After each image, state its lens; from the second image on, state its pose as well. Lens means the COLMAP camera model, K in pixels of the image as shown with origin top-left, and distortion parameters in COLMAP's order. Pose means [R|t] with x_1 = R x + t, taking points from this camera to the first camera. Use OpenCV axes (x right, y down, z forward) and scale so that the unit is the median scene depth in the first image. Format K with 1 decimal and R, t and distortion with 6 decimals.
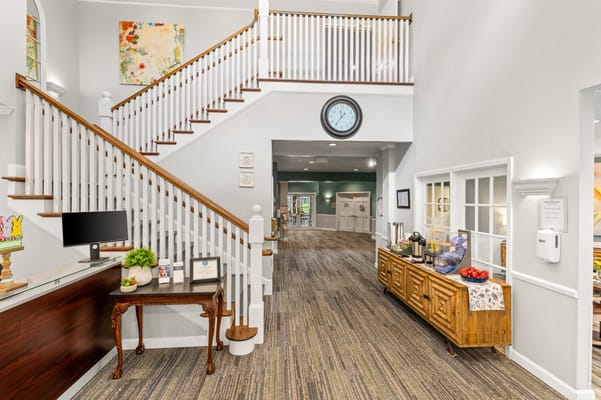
lens RADIAL K [[268.3, 0, 298.7], [0, 268.3, 203.3], [0, 0, 1]] dist [0.001158, 0.000187]
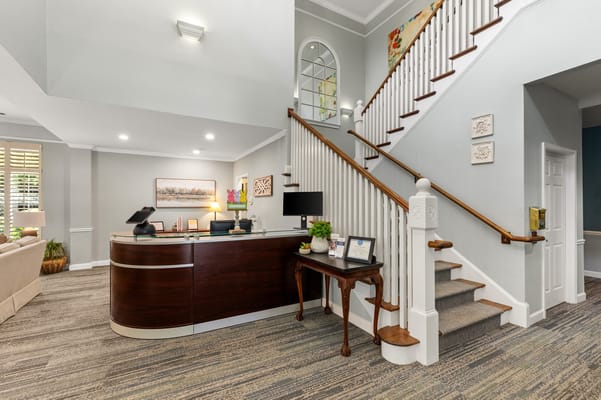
lens RADIAL K [[268.3, 0, 298.7], [0, 268.3, 203.3], [0, 0, 1]] dist [0.001158, 0.000187]
pose [[0.416148, -0.004012, -0.909288, 0.416627], [-0.007467, 0.999941, -0.007829, 0.091330], [0.909266, 0.010048, 0.416093, 0.398725]]
